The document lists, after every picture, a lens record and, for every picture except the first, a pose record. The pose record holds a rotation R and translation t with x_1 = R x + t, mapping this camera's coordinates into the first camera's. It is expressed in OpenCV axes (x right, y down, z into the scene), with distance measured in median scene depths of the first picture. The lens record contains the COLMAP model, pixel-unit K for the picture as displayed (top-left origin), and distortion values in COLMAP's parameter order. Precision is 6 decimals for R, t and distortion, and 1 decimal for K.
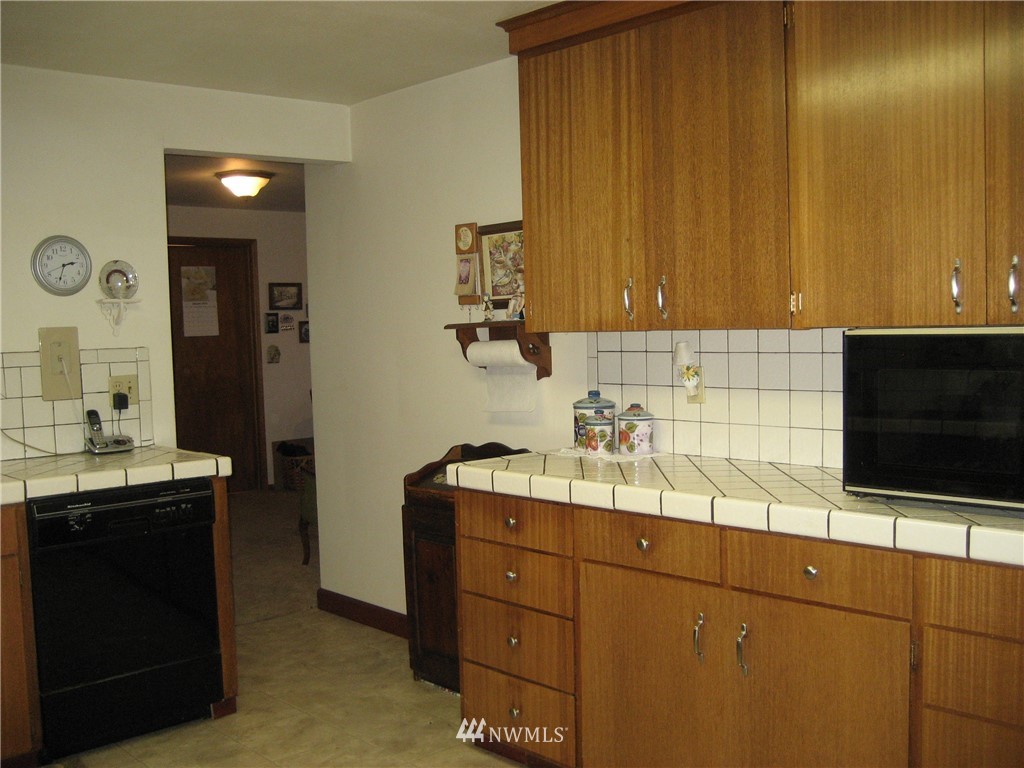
lens RADIAL K [[1069.7, 0, 512.0], [0, 1069.7, 384.0], [0, 0, 1]] dist [-0.078261, 0.007986]
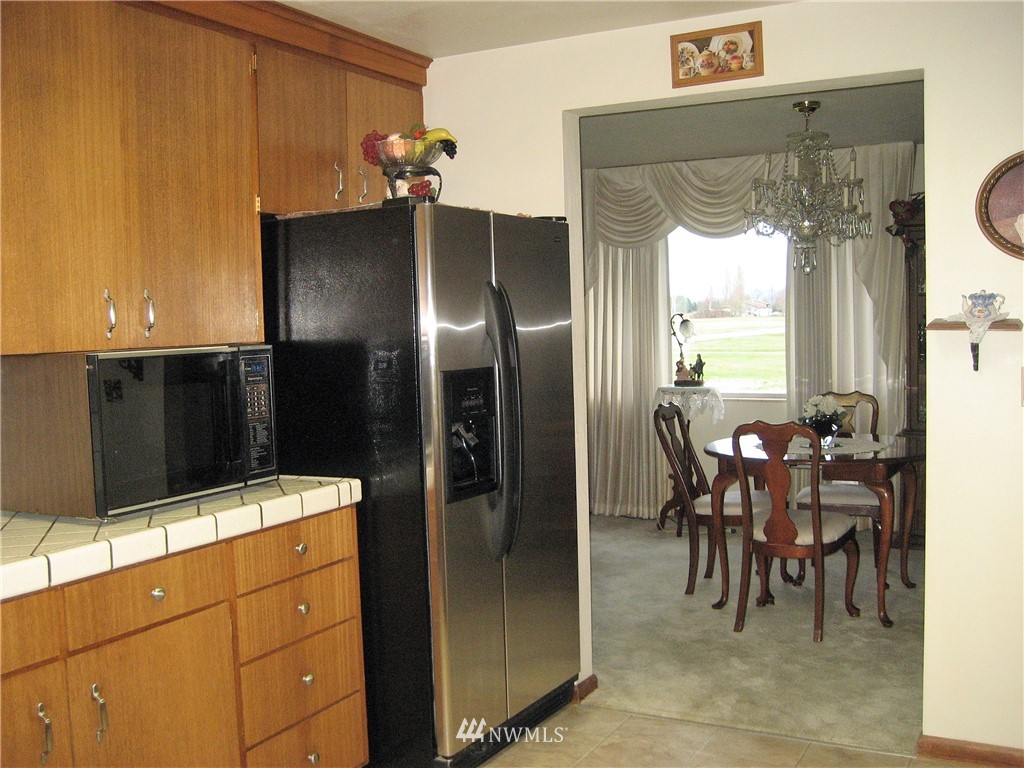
lens RADIAL K [[1069.7, 0, 512.0], [0, 1069.7, 384.0], [0, 0, 1]] dist [-0.078261, 0.007986]
pose [[-0.328081, -0.019402, 0.944450, -0.746227], [0.093089, 0.994259, 0.052762, -0.039168], [-0.940052, 0.105228, -0.324391, 0.964862]]
